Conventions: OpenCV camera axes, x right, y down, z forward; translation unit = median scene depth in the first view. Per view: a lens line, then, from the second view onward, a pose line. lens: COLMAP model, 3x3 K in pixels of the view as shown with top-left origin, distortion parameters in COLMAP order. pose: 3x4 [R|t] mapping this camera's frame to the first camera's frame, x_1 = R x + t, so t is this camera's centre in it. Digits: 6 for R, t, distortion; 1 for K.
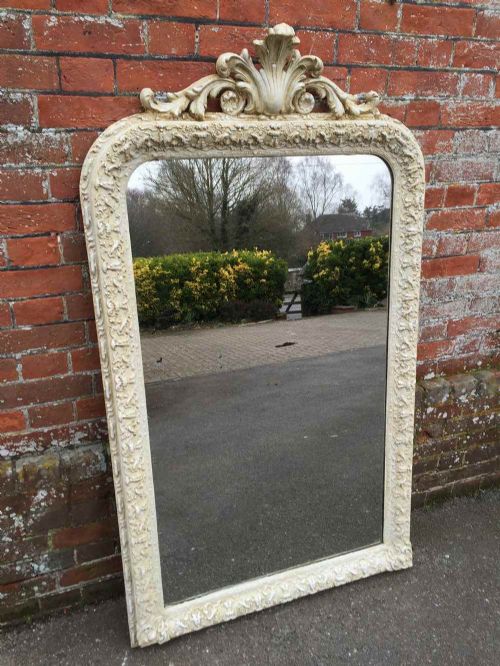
lens RADIAL K [[485.7, 0, 259.0], [0, 485.7, 317.1], [0, 0, 1]] dist [-0.004332, 0.000834]
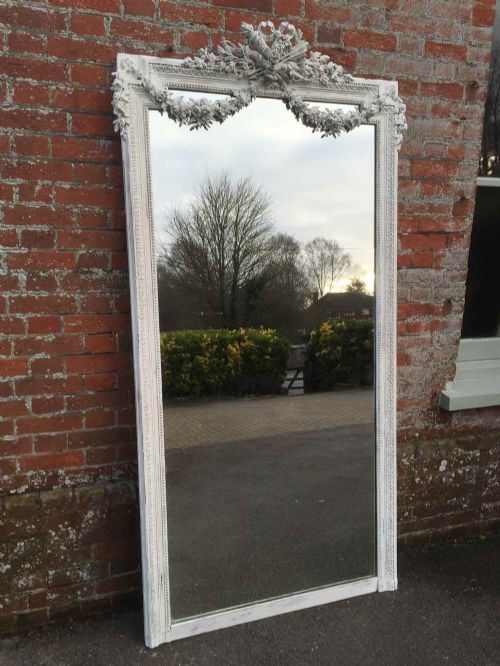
lens RADIAL K [[481.8, 0, 262.5], [0, 481.8, 306.8], [0, 0, 1]] dist [0.074130, -0.001818]
pose [[0.999640, 0.024515, -0.010937, 0.057643], [-0.026048, 0.984315, -0.174485, 0.003366], [0.006488, 0.174707, 0.984599, -0.511360]]
